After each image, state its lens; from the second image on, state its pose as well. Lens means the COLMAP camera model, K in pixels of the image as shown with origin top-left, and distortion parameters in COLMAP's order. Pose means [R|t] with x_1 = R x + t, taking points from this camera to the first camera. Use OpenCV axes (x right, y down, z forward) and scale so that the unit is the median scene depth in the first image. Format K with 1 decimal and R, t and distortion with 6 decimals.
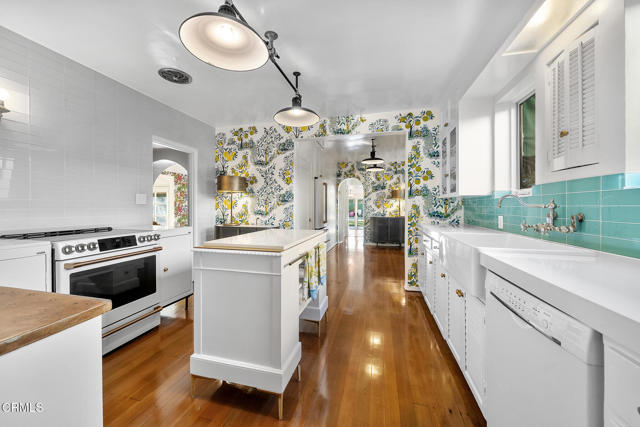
lens RADIAL K [[240.2, 0, 320.0], [0, 240.2, 213.5], [0, 0, 1]] dist [0.000042, -0.000002]
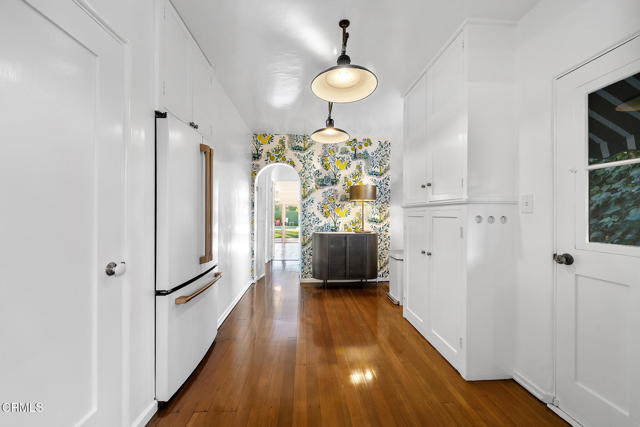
lens RADIAL K [[240.2, 0, 320.0], [0, 240.2, 213.5], [0, 0, 1]] dist [0.000042, -0.000002]
pose [[0.954047, 0.007872, 0.299552, 0.055914], [0.001771, 0.999489, -0.031907, -0.012707], [-0.299651, 0.030972, 0.953546, 0.451832]]
